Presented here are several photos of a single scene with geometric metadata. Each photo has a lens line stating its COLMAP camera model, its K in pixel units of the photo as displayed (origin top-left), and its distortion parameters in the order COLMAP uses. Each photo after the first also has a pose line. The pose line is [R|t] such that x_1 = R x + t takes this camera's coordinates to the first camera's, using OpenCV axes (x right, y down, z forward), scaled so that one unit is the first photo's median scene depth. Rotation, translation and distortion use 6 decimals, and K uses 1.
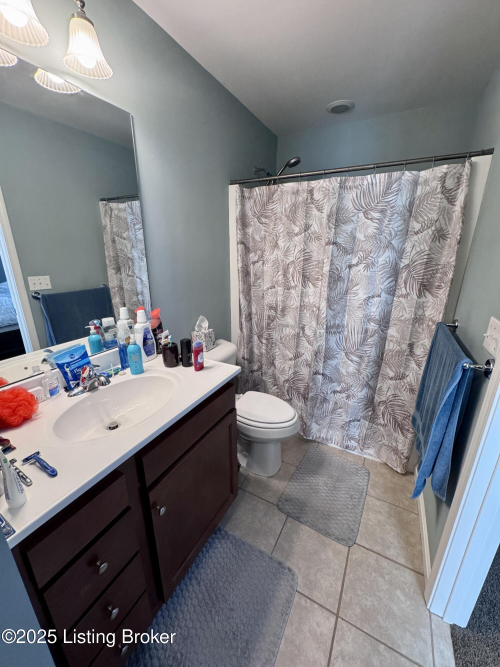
lens RADIAL K [[267.1, 0, 250.0], [0, 267.1, 333.5], [0, 0, 1]] dist [0.000566, 0.000009]
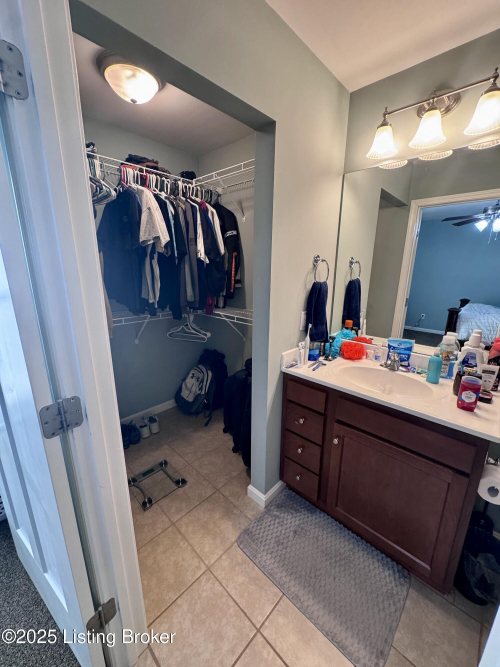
lens RADIAL K [[267.1, 0, 250.0], [0, 267.1, 333.5], [0, 0, 1]] dist [0.000566, 0.000009]
pose [[-0.263500, 0.233802, -0.935898, 0.840438], [-0.303563, 0.900799, 0.310501, -0.163037], [0.915651, 0.365921, -0.166387, 0.459390]]
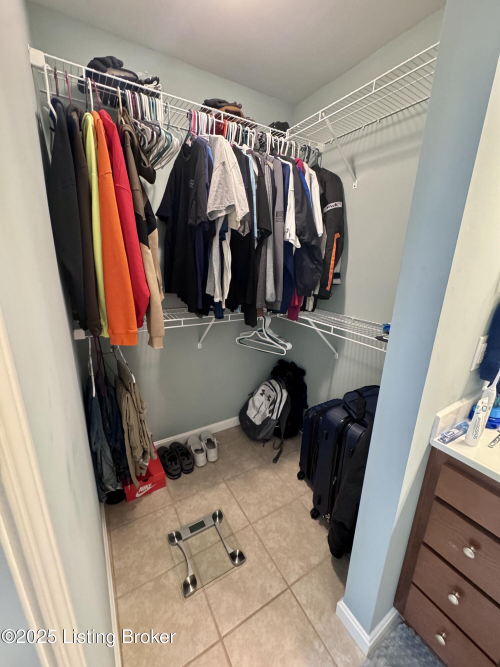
lens RADIAL K [[267.1, 0, 250.0], [0, 267.1, 333.5], [0, 0, 1]] dist [0.000566, 0.000009]
pose [[-0.507533, 0.223591, -0.832116, 0.404703], [-0.284930, 0.867860, 0.406982, -0.050011], [0.813158, 0.443652, -0.376760, 0.211173]]
